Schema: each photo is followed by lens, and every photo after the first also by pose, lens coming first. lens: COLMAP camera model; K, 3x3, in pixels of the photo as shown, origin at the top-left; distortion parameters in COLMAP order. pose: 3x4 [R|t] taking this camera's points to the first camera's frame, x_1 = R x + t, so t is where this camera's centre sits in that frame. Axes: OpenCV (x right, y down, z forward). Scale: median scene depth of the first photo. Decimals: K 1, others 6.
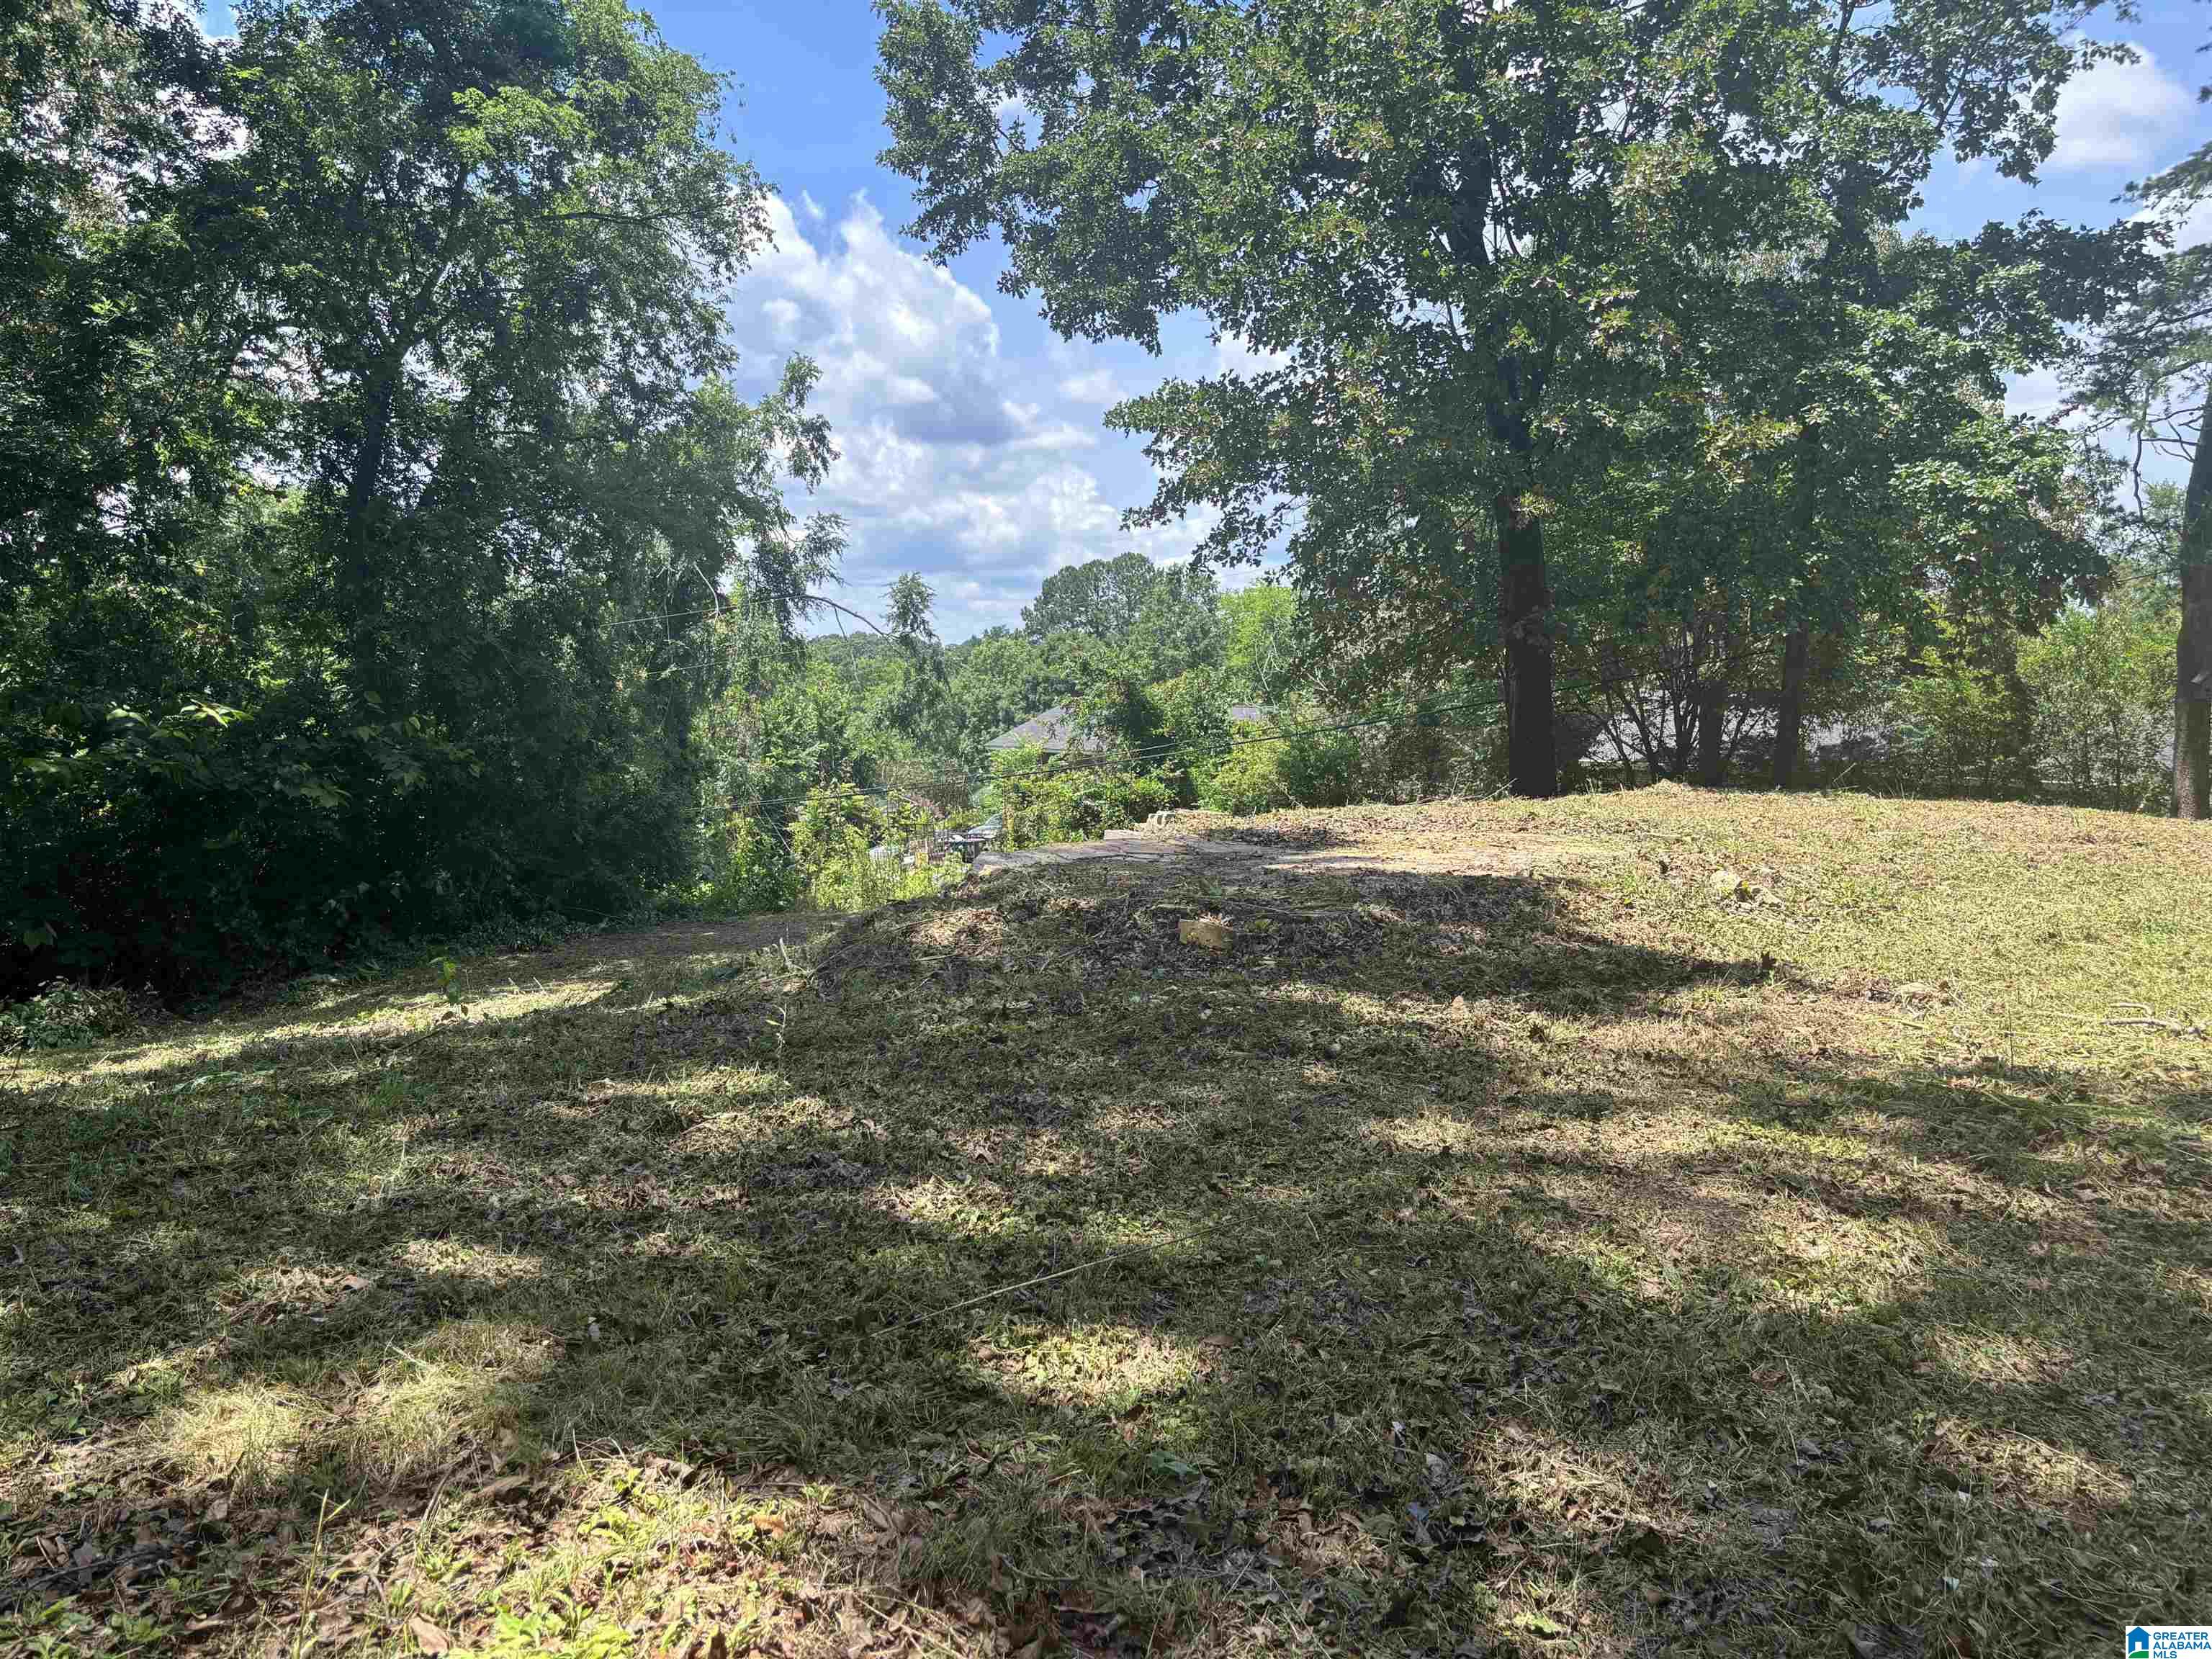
lens RADIAL K [[1683.4, 0, 1107.1], [0, 1683.4, 881.0], [0, 0, 1]] dist [0.103346, -0.115796]
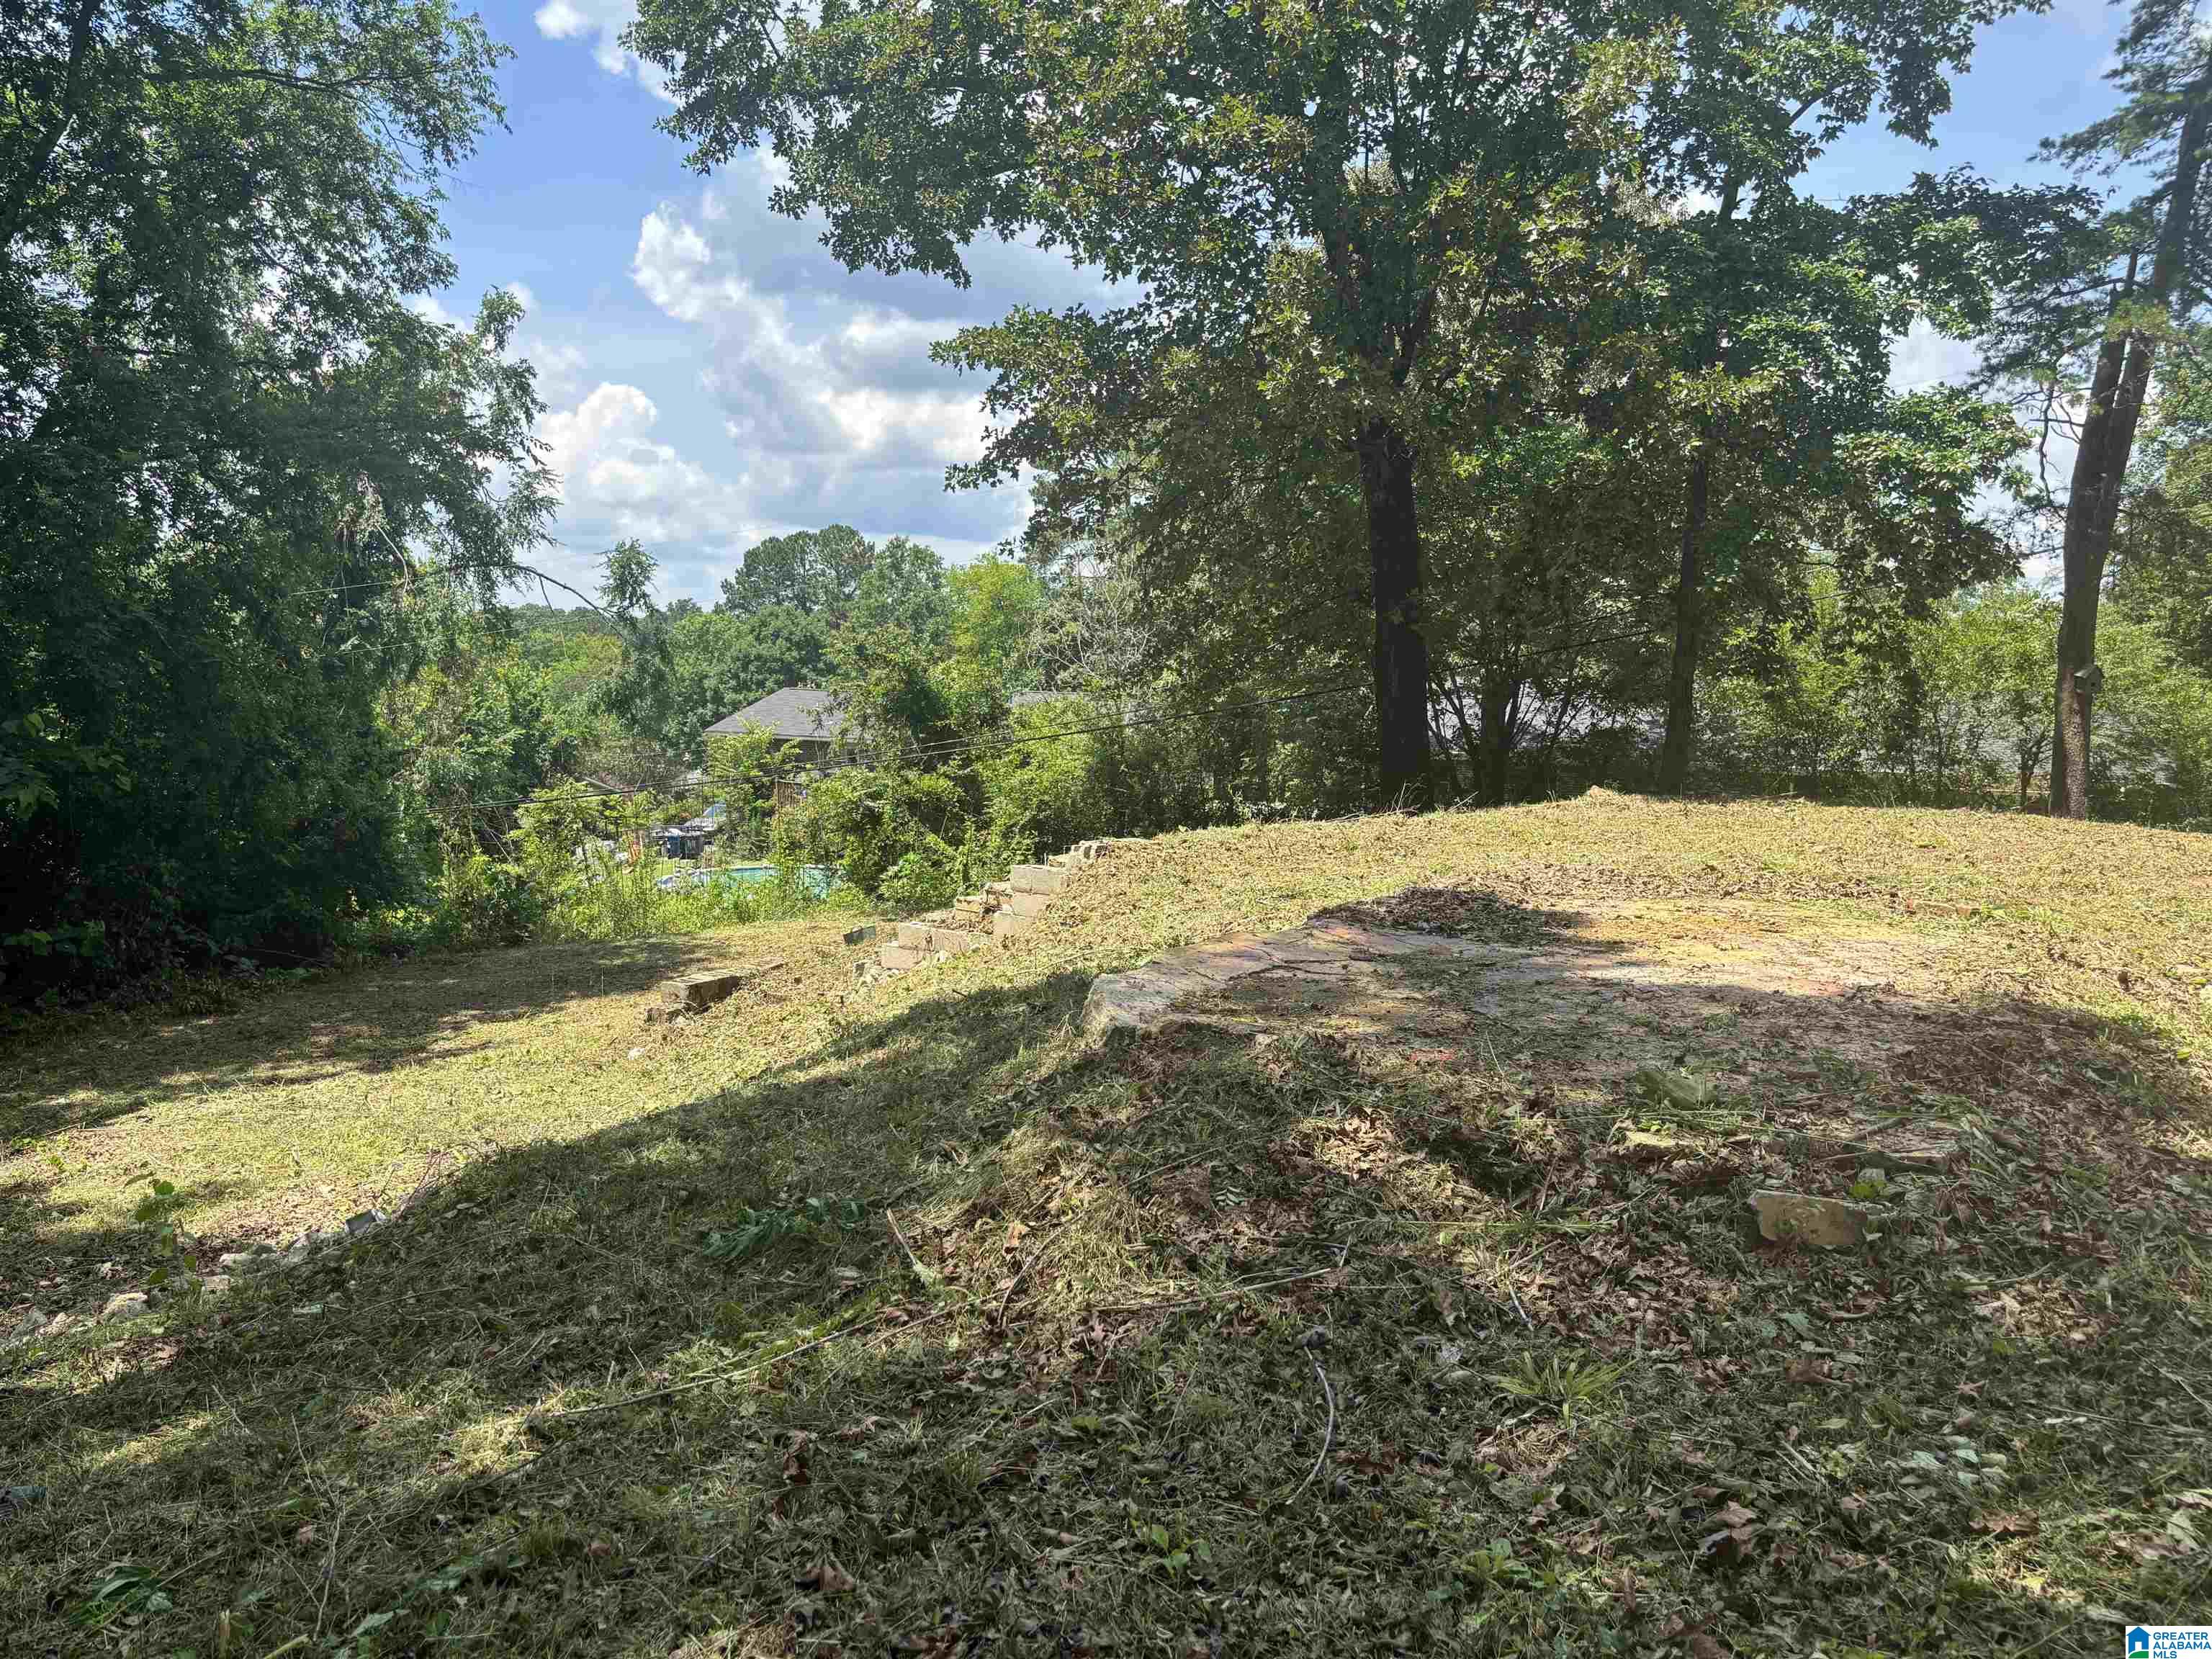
lens RADIAL K [[1661.8, 0, 1100.5], [0, 1661.8, 868.8], [0, 0, 1]] dist [0.100092, -0.116634]
pose [[0.983732, -0.018013, 0.178740, -0.059345], [0.016874, 0.999826, 0.007891, -0.020737], [-0.178851, -0.004747, 0.983865, 0.141475]]
